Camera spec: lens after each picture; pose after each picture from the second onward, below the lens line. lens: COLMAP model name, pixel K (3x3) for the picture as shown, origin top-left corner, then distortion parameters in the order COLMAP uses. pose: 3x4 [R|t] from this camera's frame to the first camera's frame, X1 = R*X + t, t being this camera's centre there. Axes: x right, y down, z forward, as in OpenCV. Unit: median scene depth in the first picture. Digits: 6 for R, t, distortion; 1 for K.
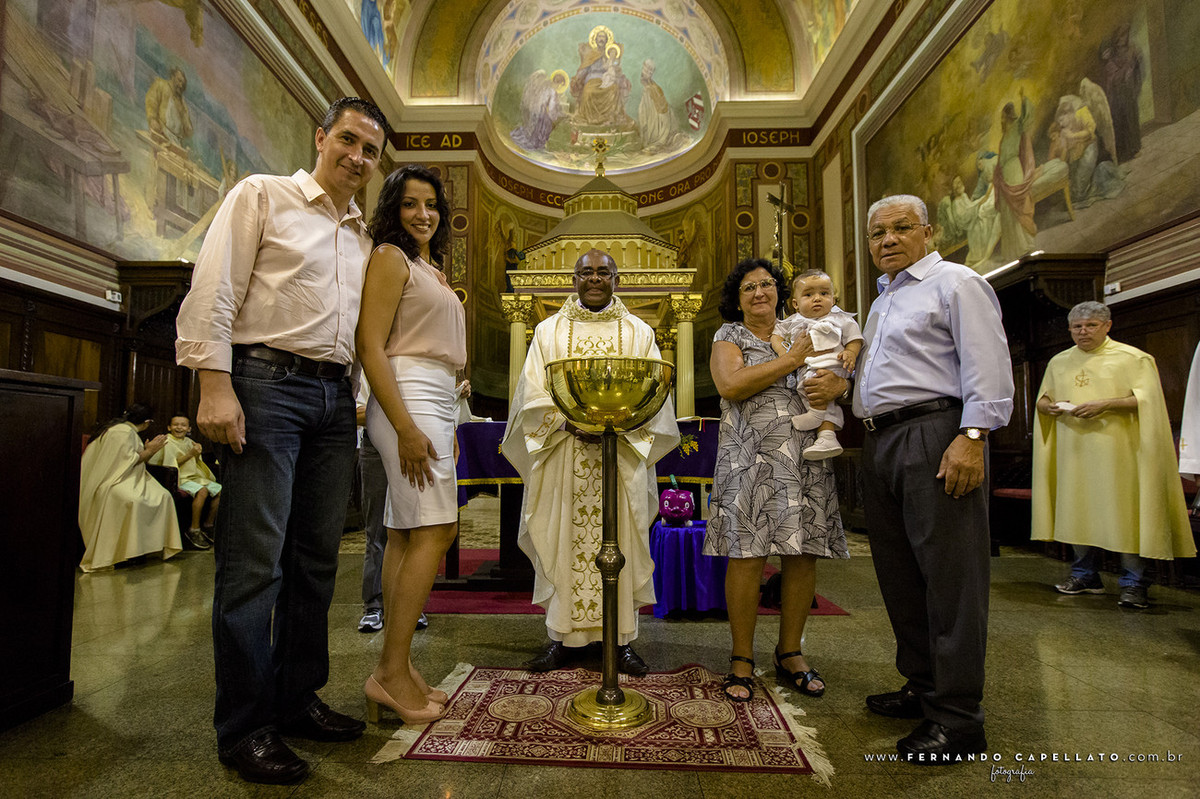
lens RADIAL K [[573.8, 0, 593.3], [0, 573.8, 406.6], [0, 0, 1]] dist [0.000974, -0.000080]
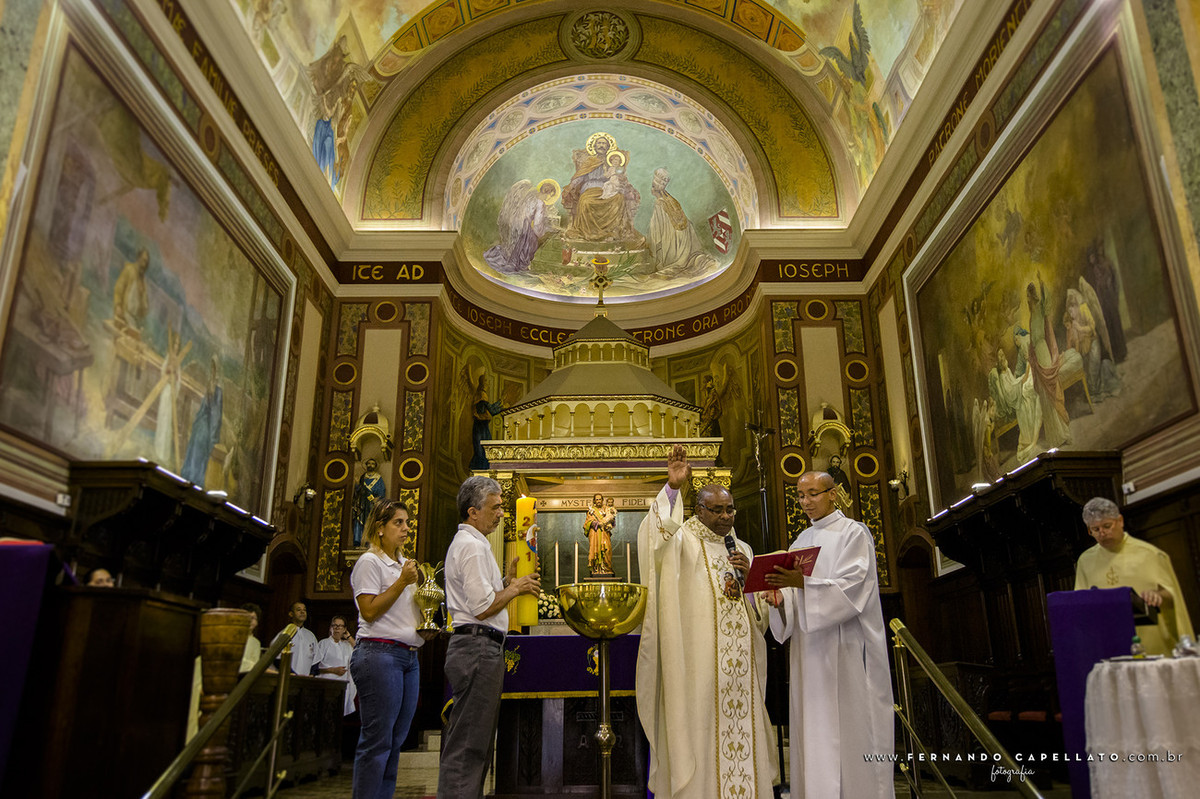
lens RADIAL K [[936.5, 0, 621.8], [0, 936.5, 371.7], [0, 0, 1]] dist [0.003512, -0.006605]
pose [[0.999496, -0.002200, 0.031667, 0.000638], [0.010265, 0.966400, -0.256838, 0.000720], [-0.030038, 0.257033, 0.965936, -0.246449]]
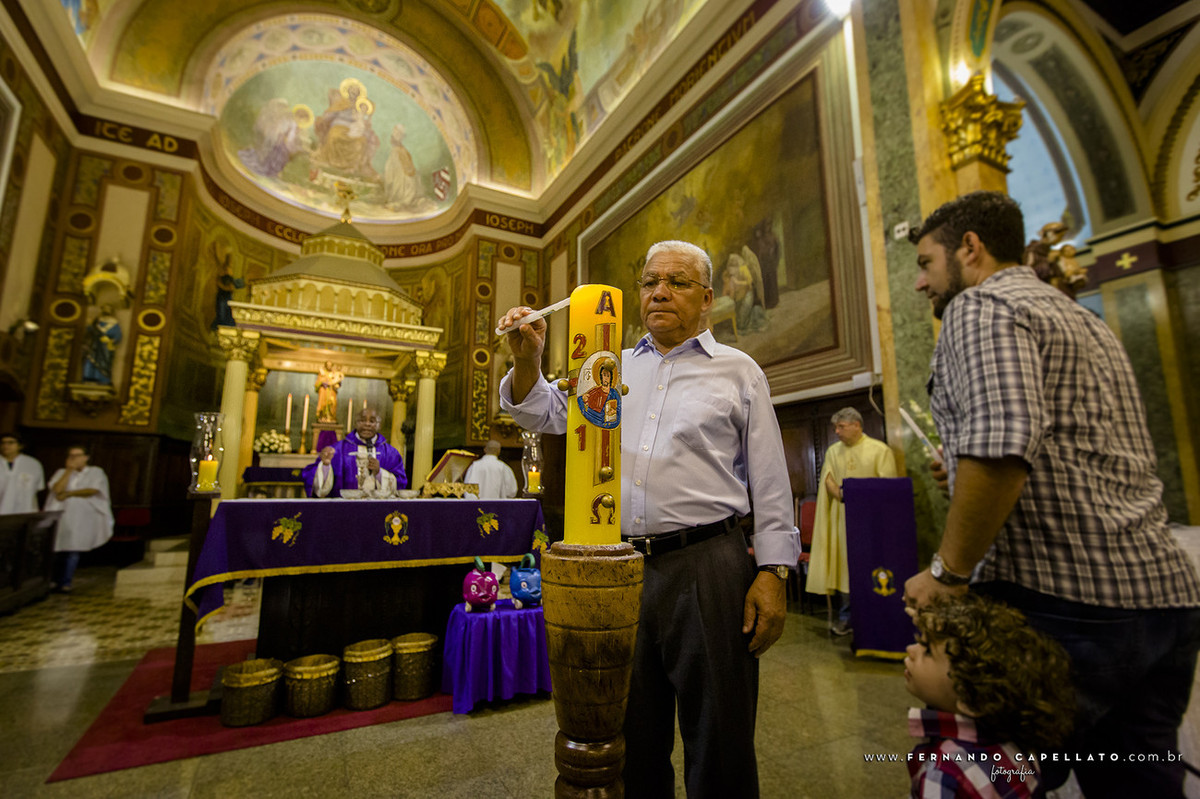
lens RADIAL K [[540.9, 0, 578.0], [0, 540.9, 395.6], [0, 0, 1]] dist [-0.002904, -0.001543]
pose [[0.880145, 0.083231, 0.467351, -0.051491], [-0.035322, 0.993263, -0.110372, -0.018536], [-0.473388, 0.080636, 0.877155, 0.022963]]
